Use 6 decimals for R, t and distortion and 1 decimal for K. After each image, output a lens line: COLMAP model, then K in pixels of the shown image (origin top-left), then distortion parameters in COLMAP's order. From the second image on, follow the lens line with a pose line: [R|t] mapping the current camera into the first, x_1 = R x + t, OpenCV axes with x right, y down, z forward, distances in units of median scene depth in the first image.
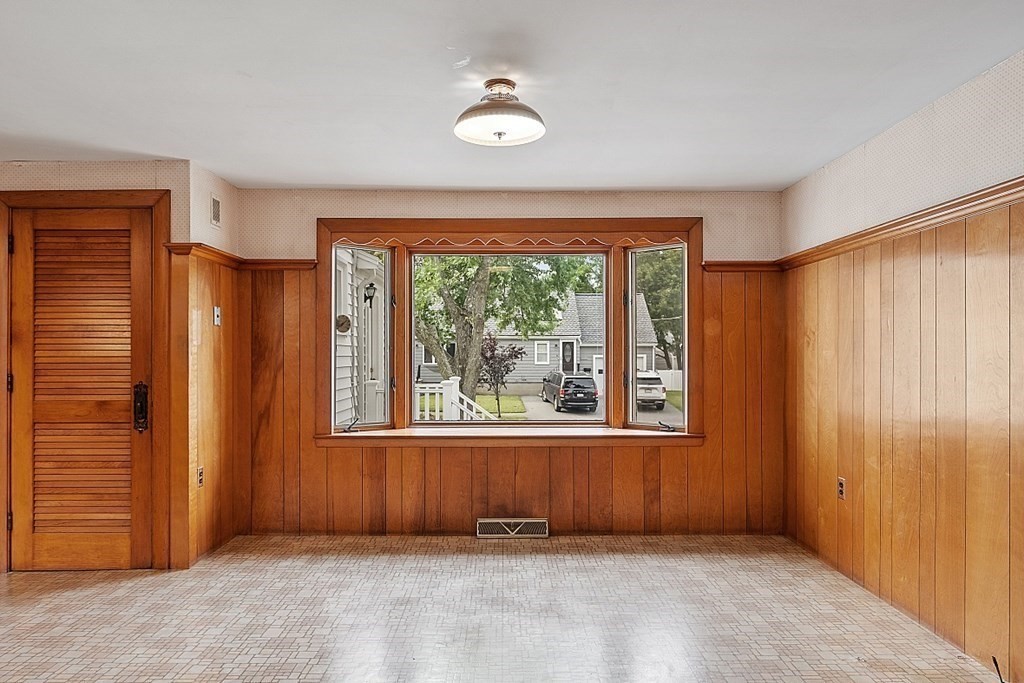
lens RADIAL K [[659.6, 0, 513.3], [0, 659.6, 352.0], [0, 0, 1]] dist [-0.000347, -0.000032]
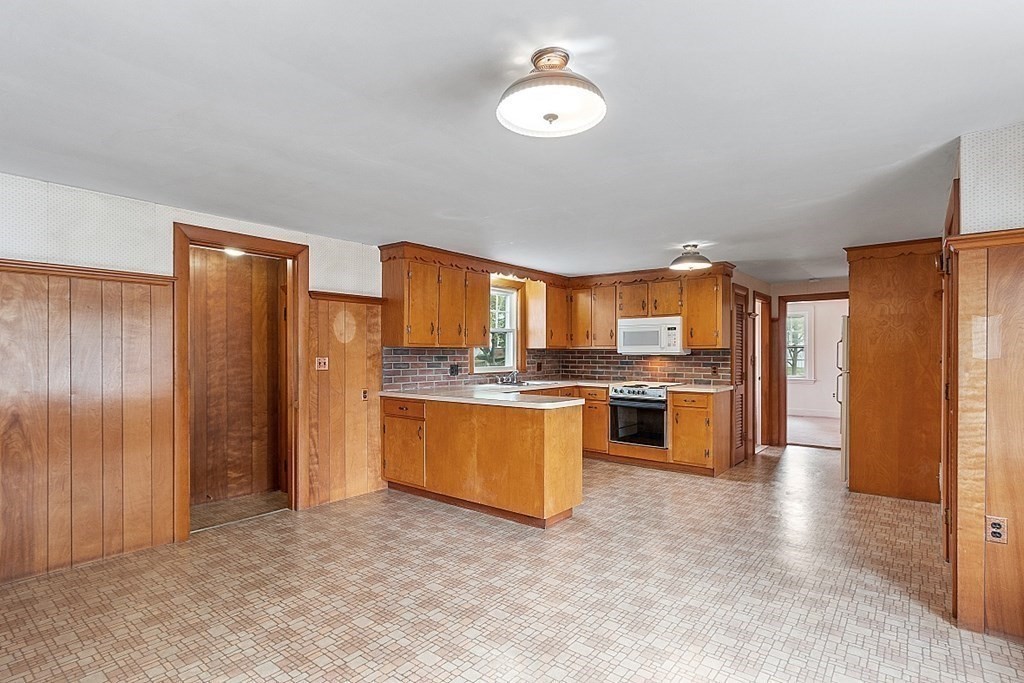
lens RADIAL K [[523.2, 0, 503.0], [0, 523.2, 357.2], [0, 0, 1]] dist [-0.003646, 0.000515]
pose [[-0.656502, 0.009520, -0.754265, 0.331481], [0.006861, 0.999954, 0.006649, -0.019087], [0.754293, -0.000810, -0.656537, 0.875090]]
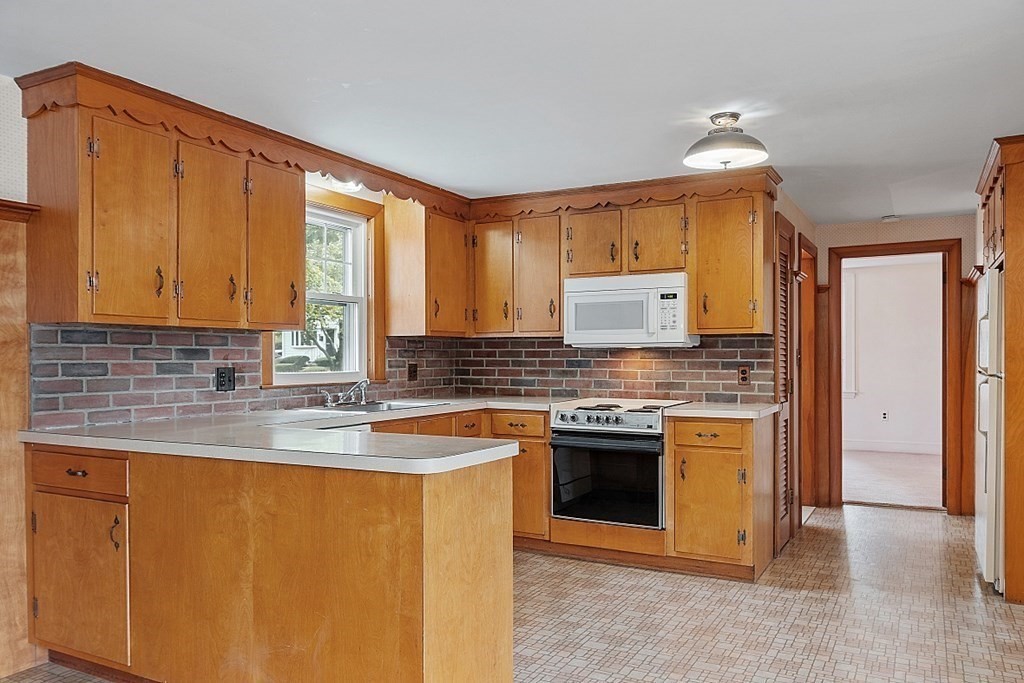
lens RADIAL K [[775.8, 0, 510.9], [0, 775.8, 364.3], [0, 0, 1]] dist [0.005463, -0.001638]
pose [[-0.500661, 0.013697, -0.865535, 0.029753], [0.010379, 0.999898, 0.009819, -0.001328], [0.865581, -0.004067, -0.500752, 0.652130]]
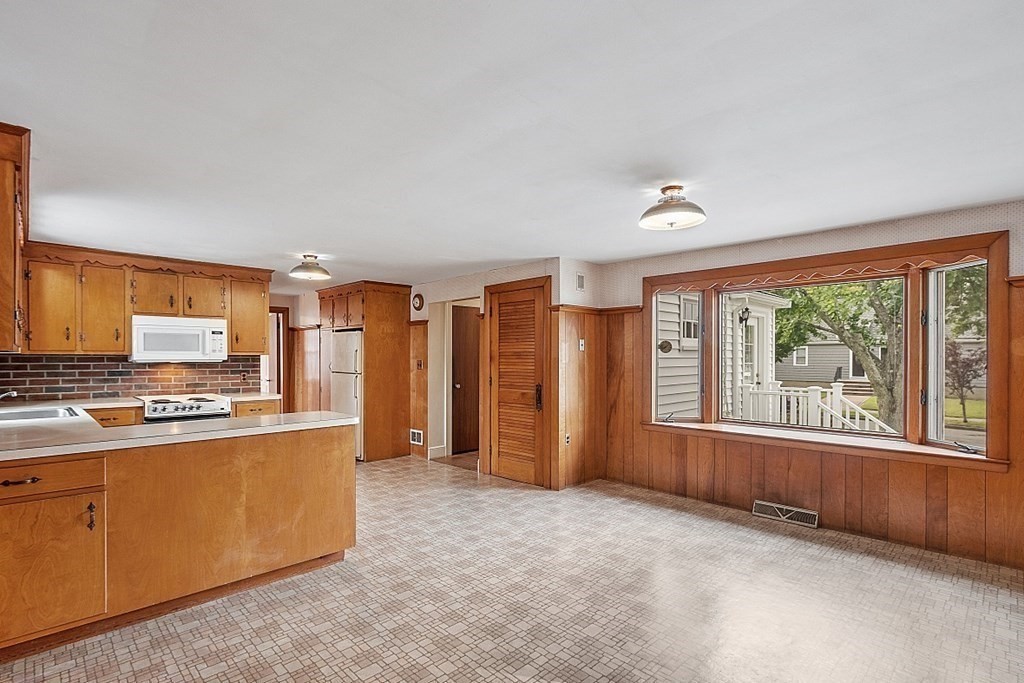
lens RADIAL K [[501.7, 0, 519.3], [0, 501.7, 361.8], [0, 0, 1]] dist [0.000267, -0.002553]
pose [[0.694697, 0.011087, -0.719218, 0.340519], [0.001380, 0.999859, 0.016746, -0.032118], [0.719302, -0.012625, 0.694583, 0.003000]]
